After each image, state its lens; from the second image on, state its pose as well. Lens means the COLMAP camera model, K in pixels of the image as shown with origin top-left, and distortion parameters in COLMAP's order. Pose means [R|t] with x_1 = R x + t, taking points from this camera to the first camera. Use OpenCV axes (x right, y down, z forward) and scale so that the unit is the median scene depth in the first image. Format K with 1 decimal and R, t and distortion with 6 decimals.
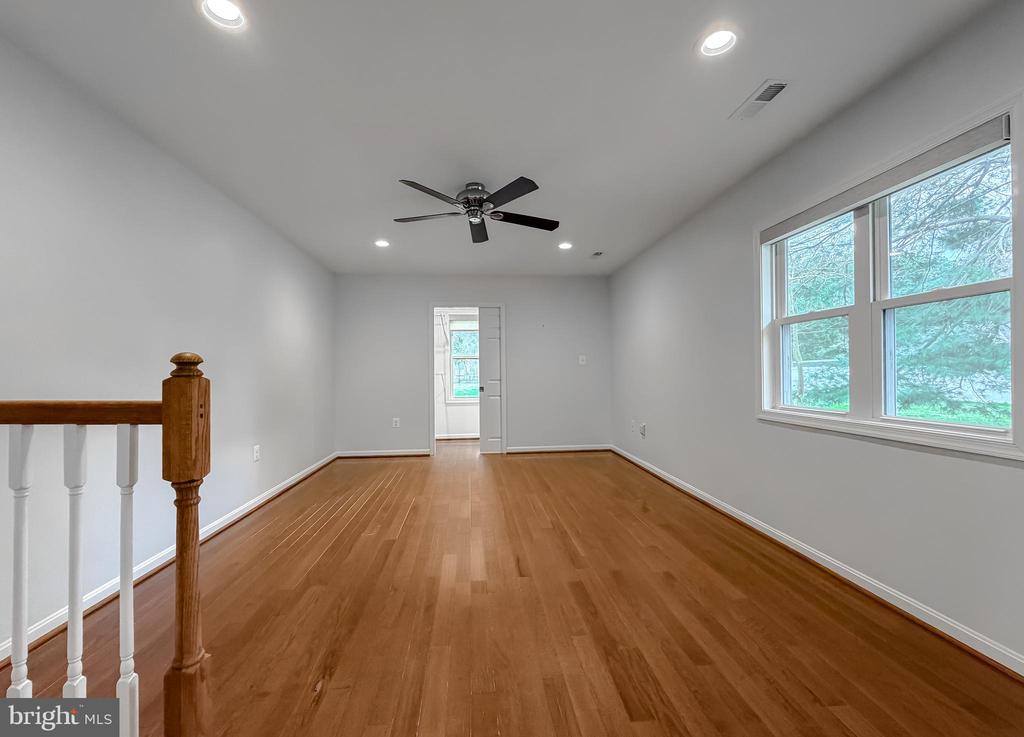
lens RADIAL K [[417.1, 0, 512.1], [0, 417.1, 368.4], [0, 0, 1]] dist [-0.001906, 0.000047]
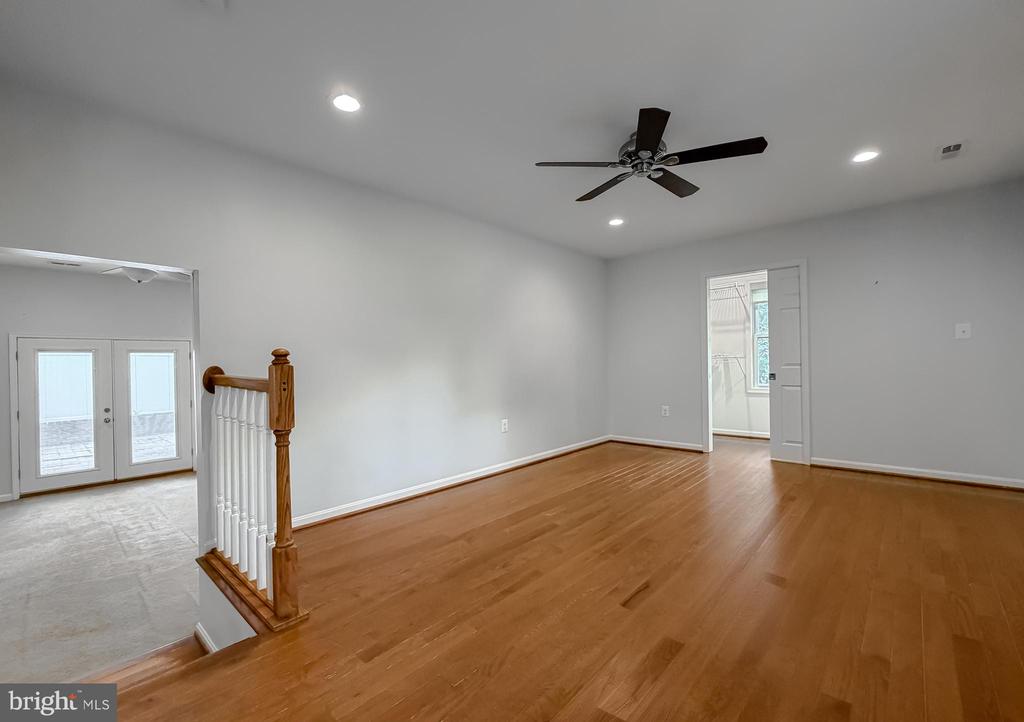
lens RADIAL K [[434.6, 0, 507.2], [0, 434.6, 359.5], [0, 0, 1]] dist [-0.005294, 0.000117]
pose [[0.670095, -0.008154, -0.742230, 0.235153], [0.021706, 0.999727, 0.008613, 0.001720], [0.741958, -0.021882, 0.670089, 0.125933]]
